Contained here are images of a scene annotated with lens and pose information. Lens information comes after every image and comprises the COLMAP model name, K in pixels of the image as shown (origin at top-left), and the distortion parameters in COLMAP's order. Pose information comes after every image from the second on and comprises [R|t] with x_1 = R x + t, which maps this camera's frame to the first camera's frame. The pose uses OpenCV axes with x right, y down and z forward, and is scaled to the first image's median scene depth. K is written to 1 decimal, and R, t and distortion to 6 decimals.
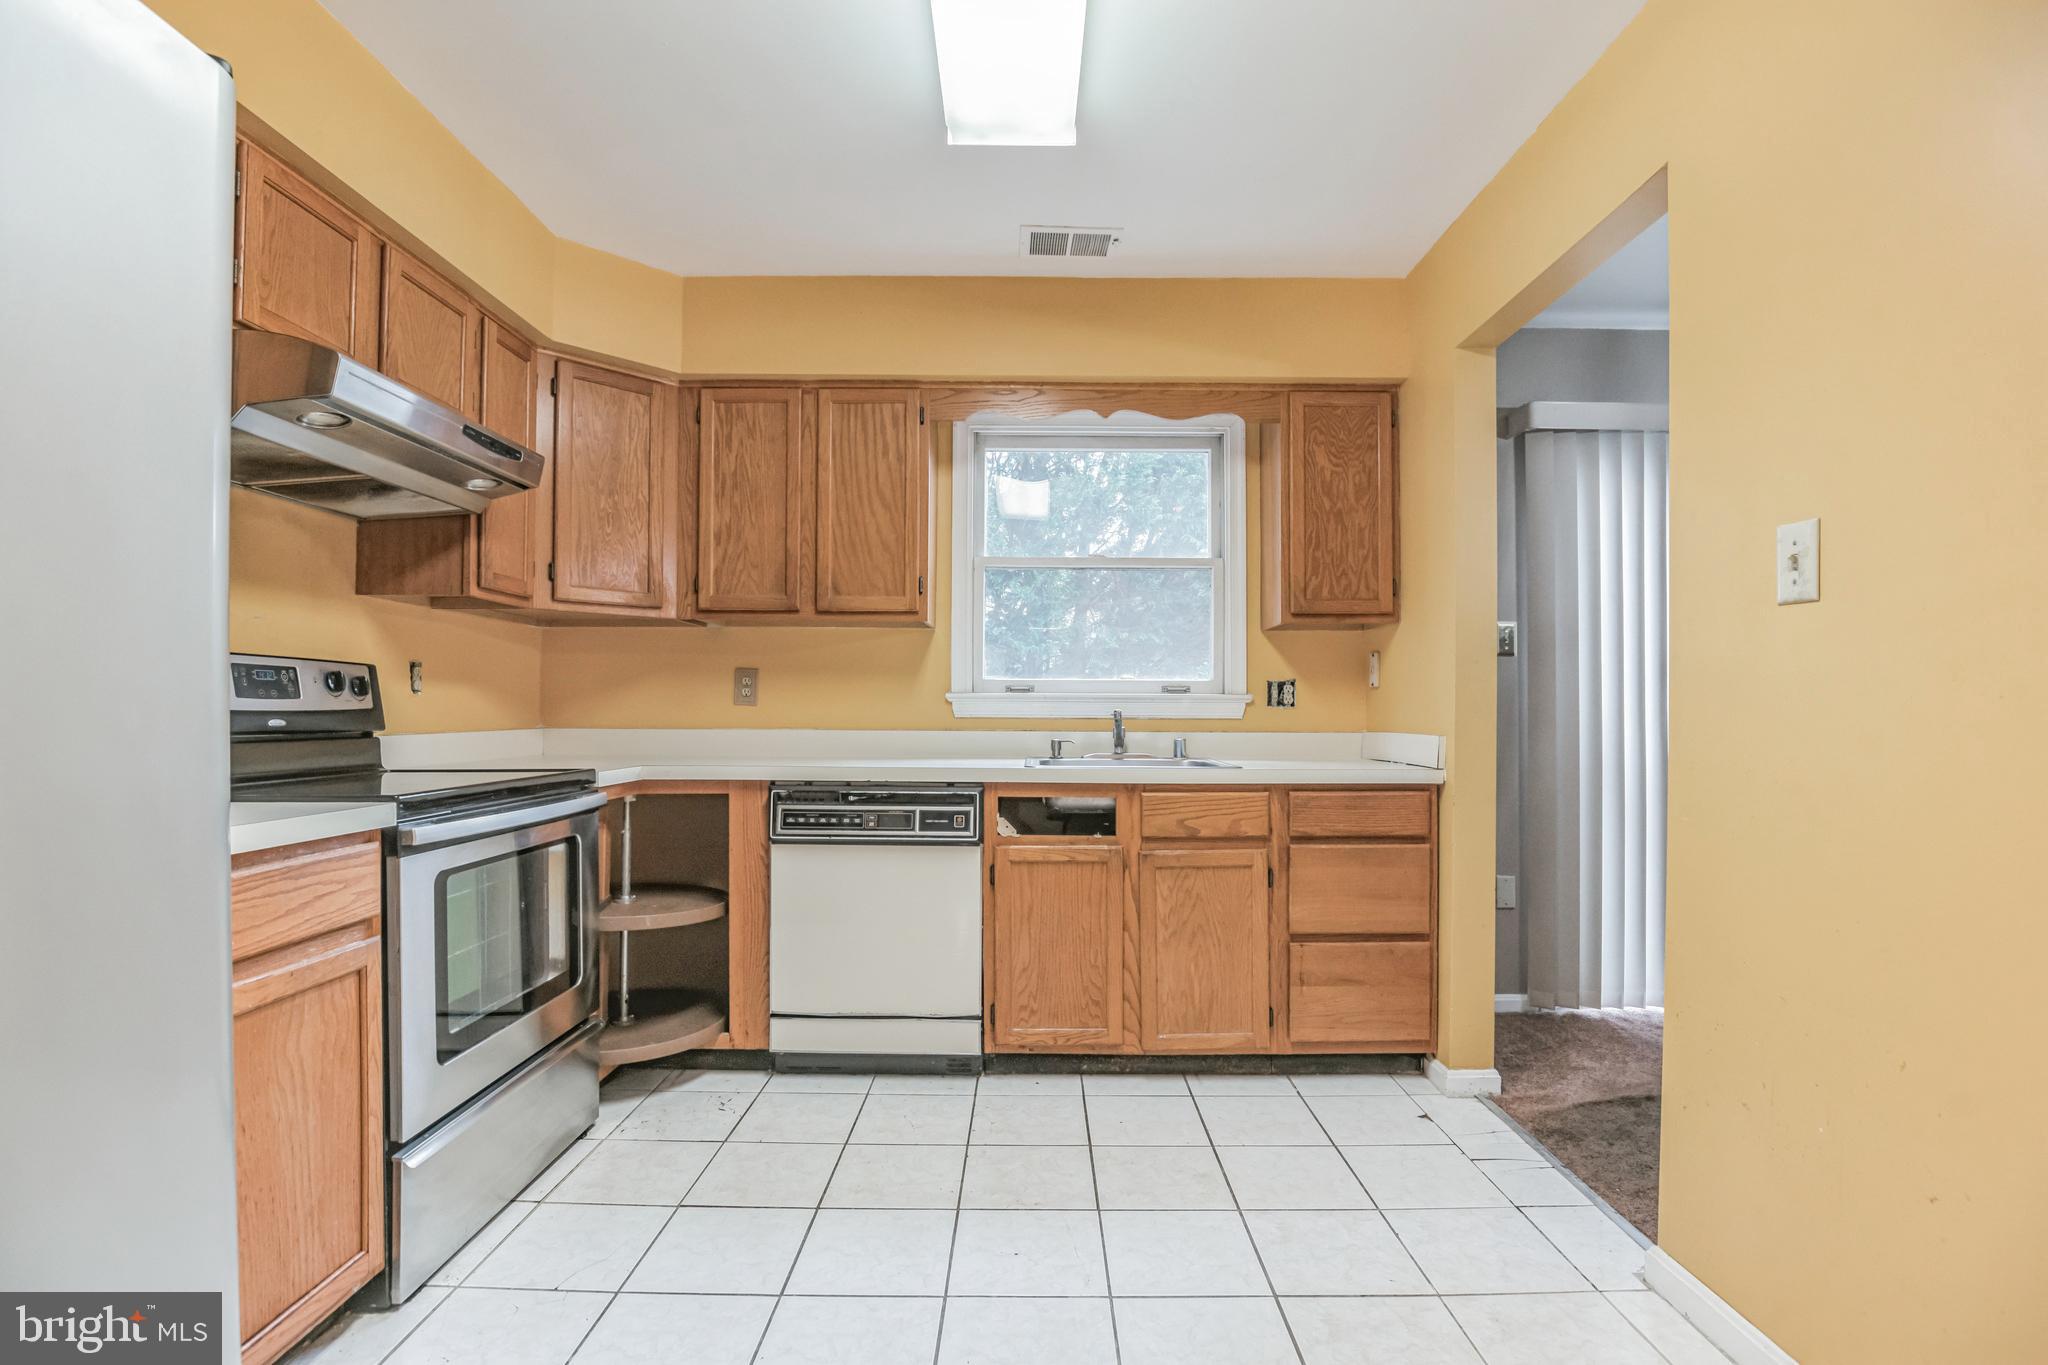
lens RADIAL K [[946.8, 0, 1002.7], [0, 946.8, 710.2], [0, 0, 1]] dist [-0.022066, 0.003073]
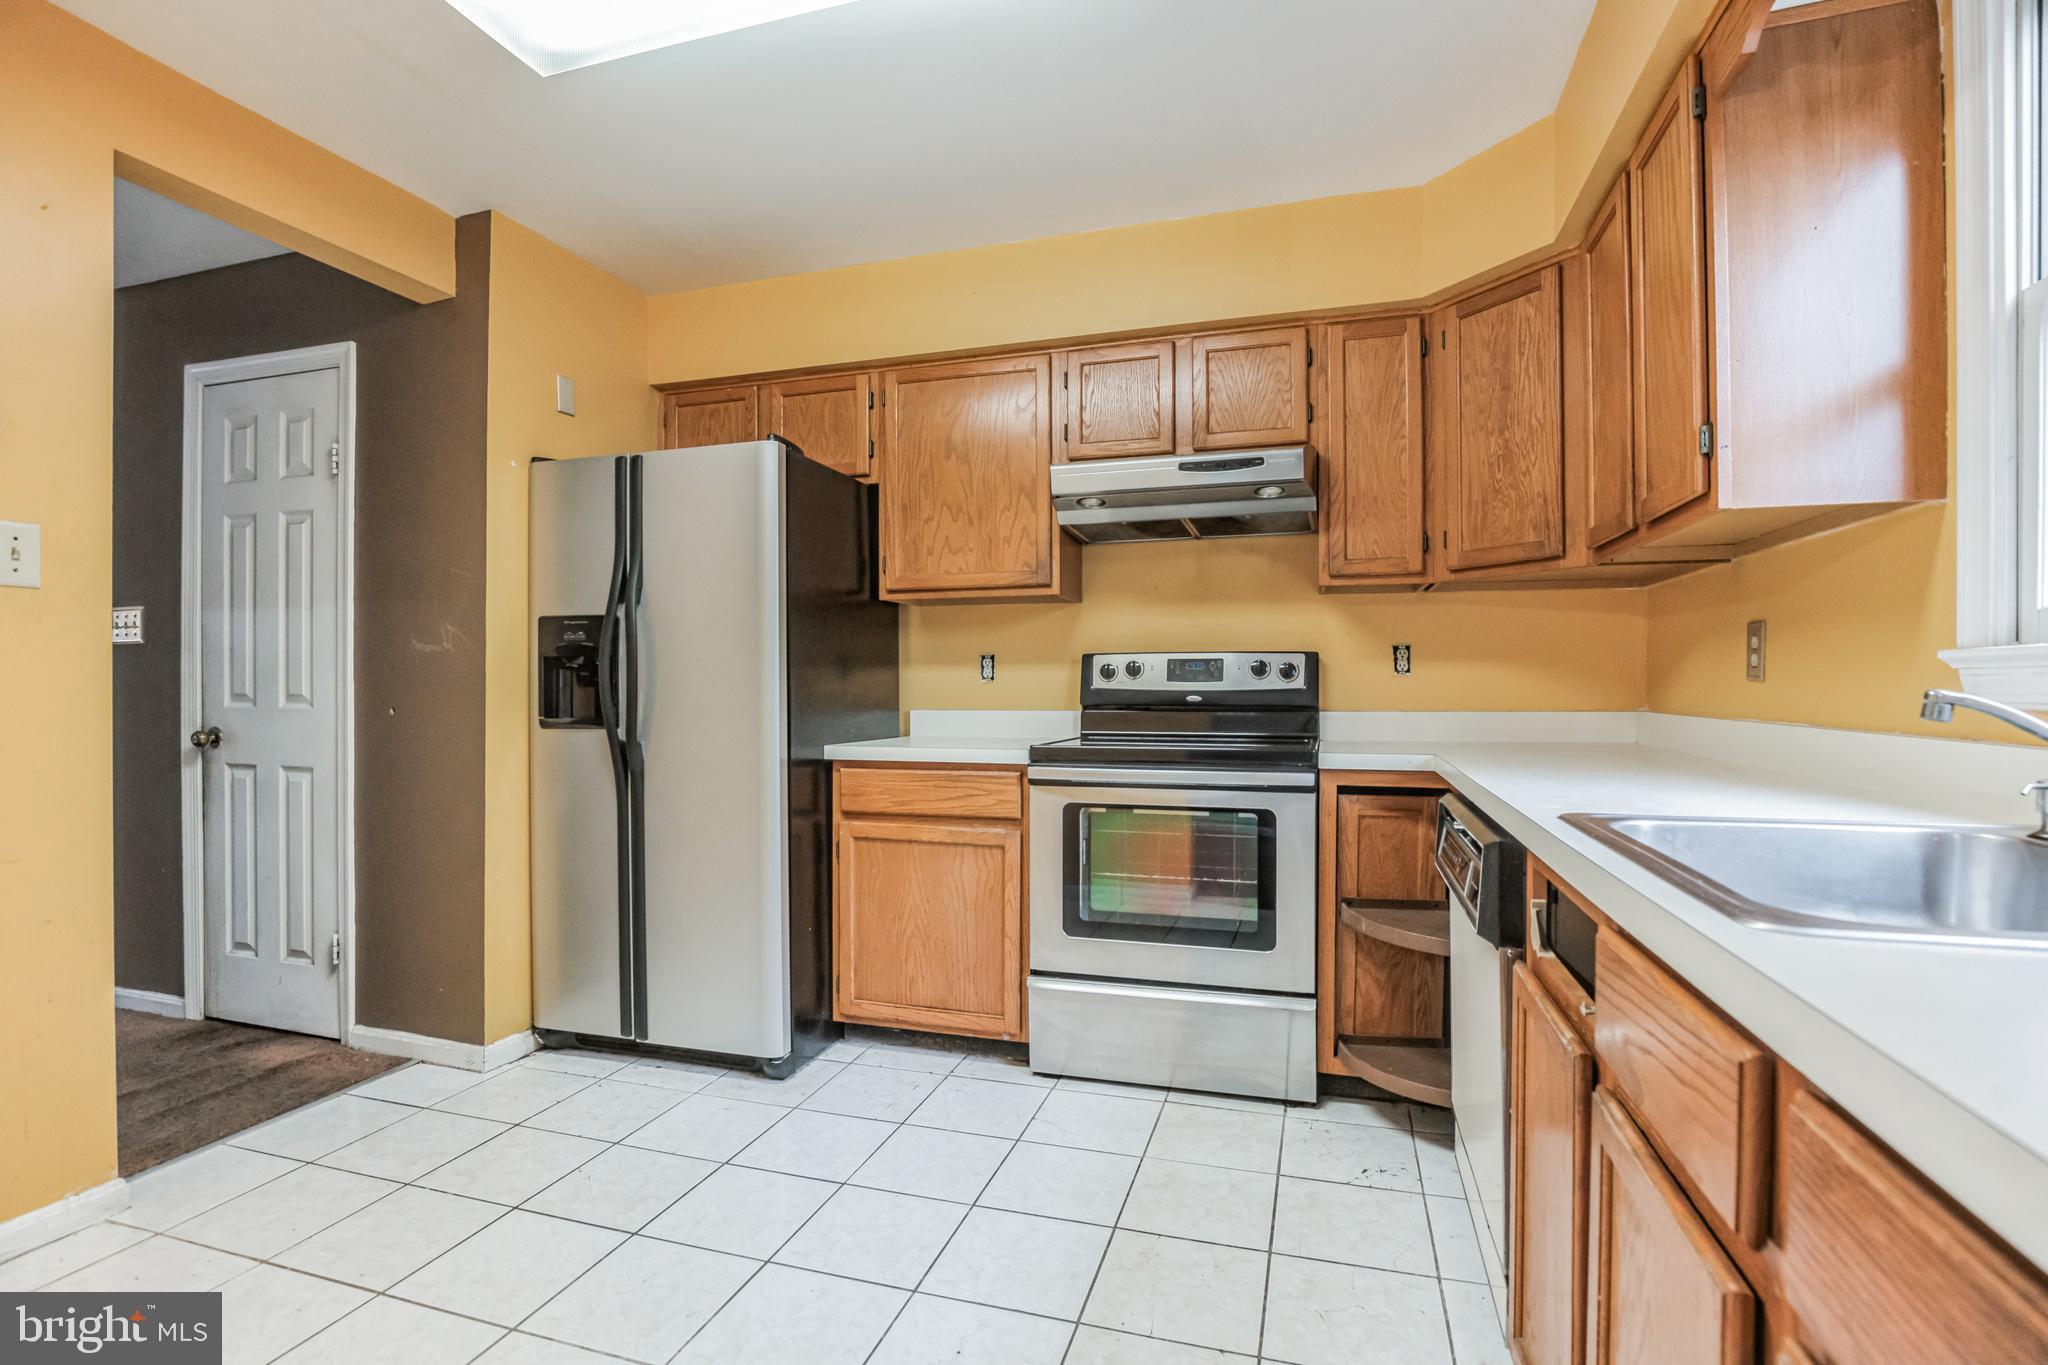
lens RADIAL K [[946.8, 0, 1027.7], [0, 946.8, 694.8], [0, 0, 1]] dist [-0.022066, 0.003073]
pose [[-0.258966, 0.005483, -0.965871, 0.549550], [0.001368, 0.999985, 0.005310, -0.000531], [0.965886, 0.000054, -0.258969, 0.882021]]
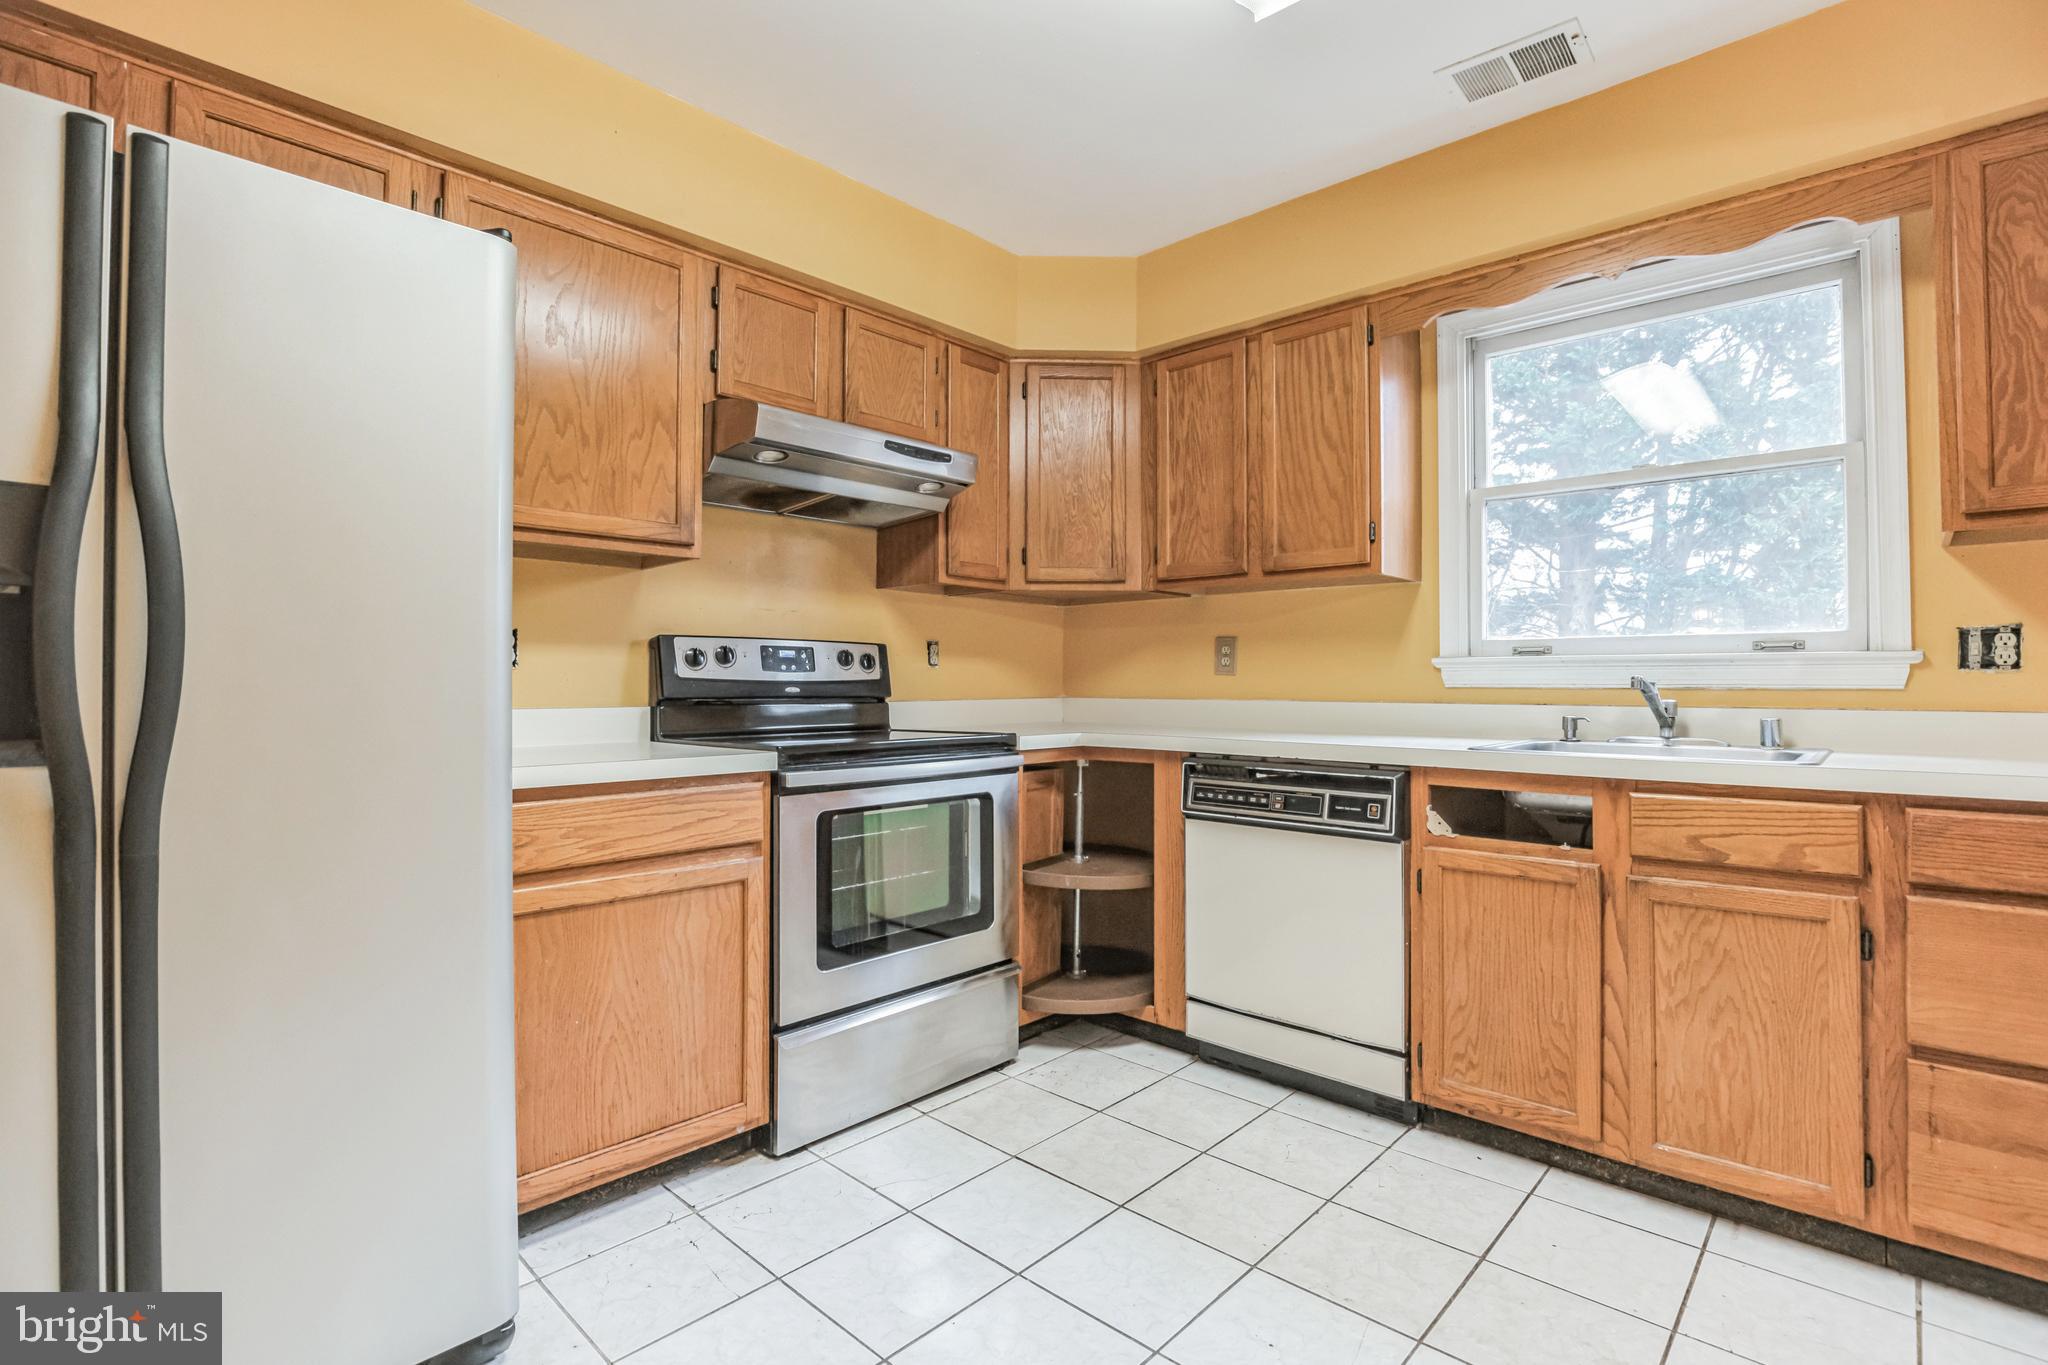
lens RADIAL K [[946.8, 0, 1019.6], [0, 946.8, 671.9], [0, 0, 1]] dist [-0.022066, 0.003073]
pose [[0.744237, -0.011254, -0.667821, 0.275580], [0.002153, 0.999893, -0.014450, 0.006413], [0.667913, 0.009316, 0.744181, 0.172554]]
